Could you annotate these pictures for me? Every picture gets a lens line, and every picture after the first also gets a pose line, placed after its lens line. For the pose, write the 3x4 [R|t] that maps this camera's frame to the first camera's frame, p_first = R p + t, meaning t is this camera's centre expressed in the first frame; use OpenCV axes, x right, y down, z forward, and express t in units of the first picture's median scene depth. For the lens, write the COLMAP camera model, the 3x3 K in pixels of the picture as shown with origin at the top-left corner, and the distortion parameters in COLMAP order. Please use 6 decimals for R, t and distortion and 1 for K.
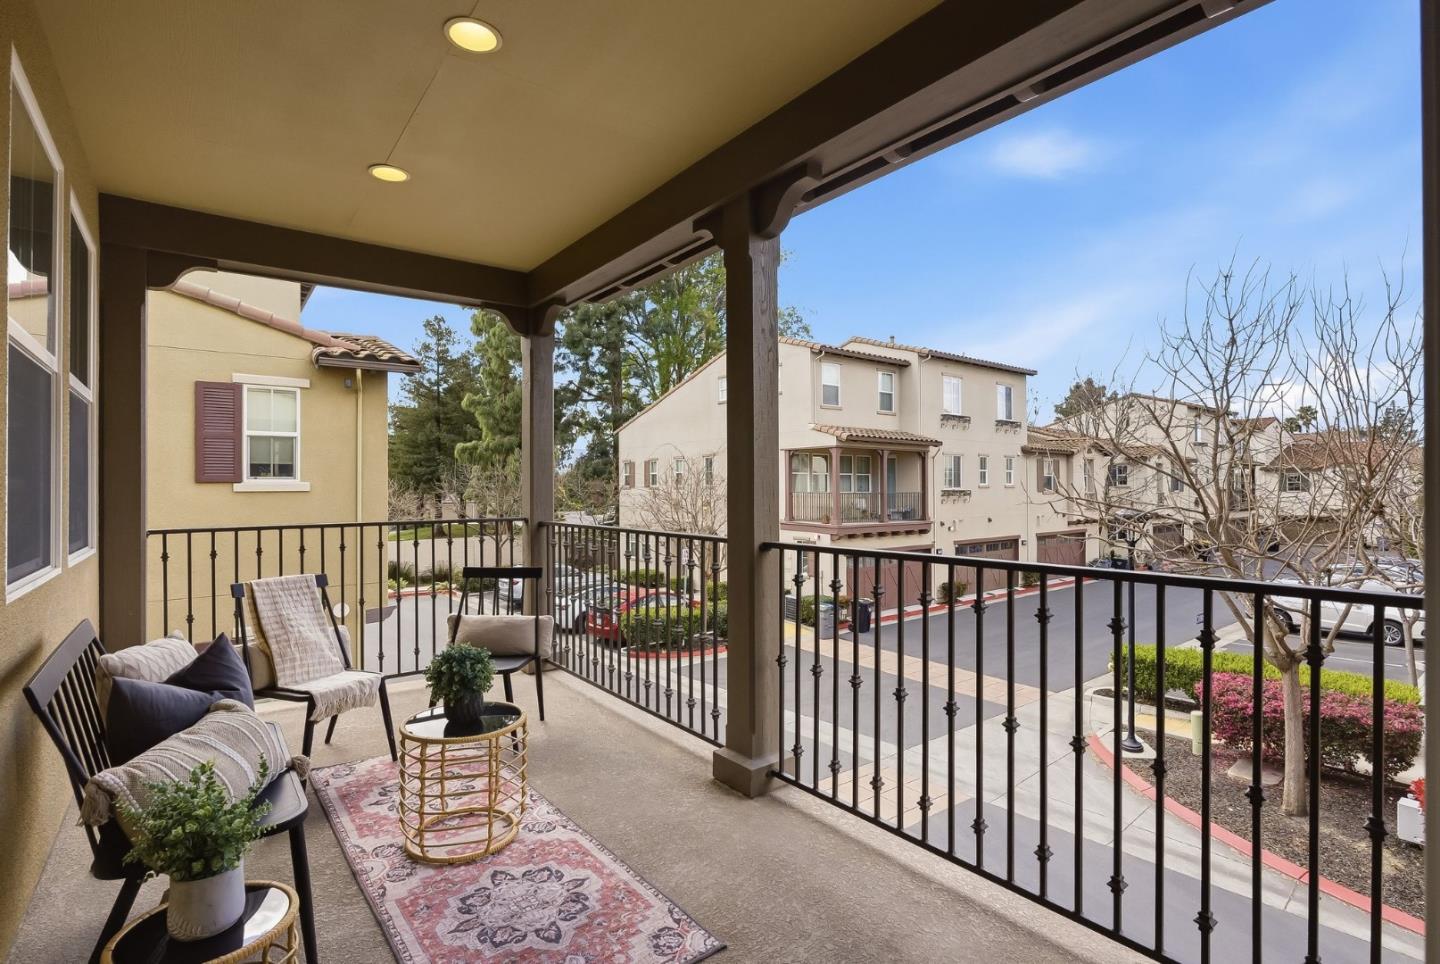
lens RADIAL K [[674.6, 0, 719.5], [0, 674.6, 489.5], [0, 0, 1]] dist [-0.002962, 0.000257]
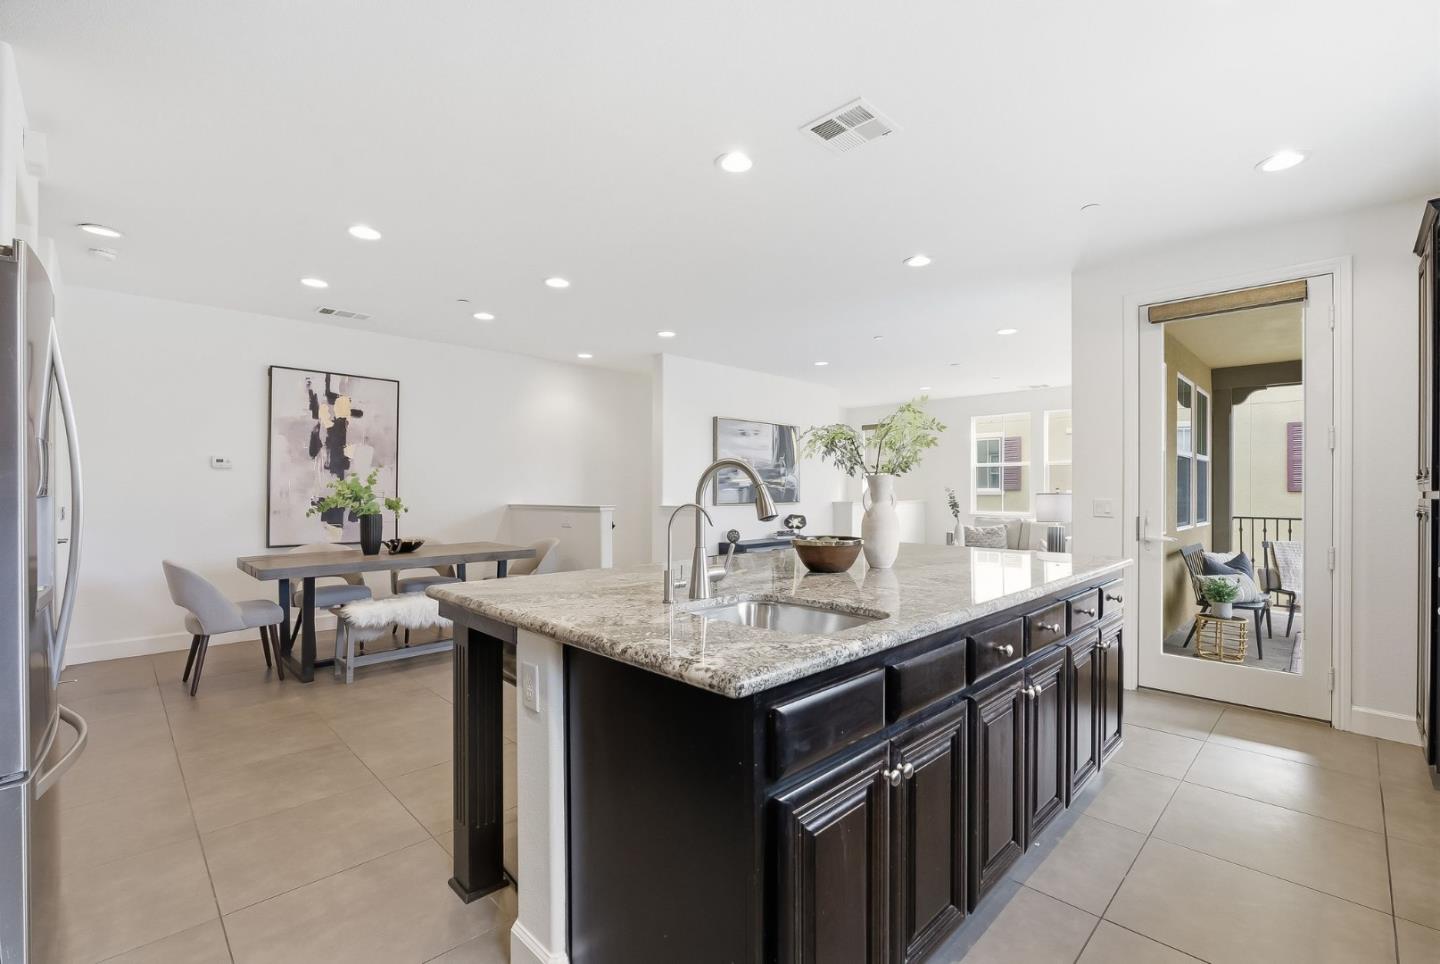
lens RADIAL K [[631.0, 0, 722.1], [0, 631.0, 488.3], [0, 0, 1]] dist [-0.009948, 0.000202]
pose [[0.127692, 0.001071, -0.991813, 1.060646], [-0.002919, 0.999995, 0.000704, -0.029958], [0.991810, 0.002805, 0.127695, -1.000460]]
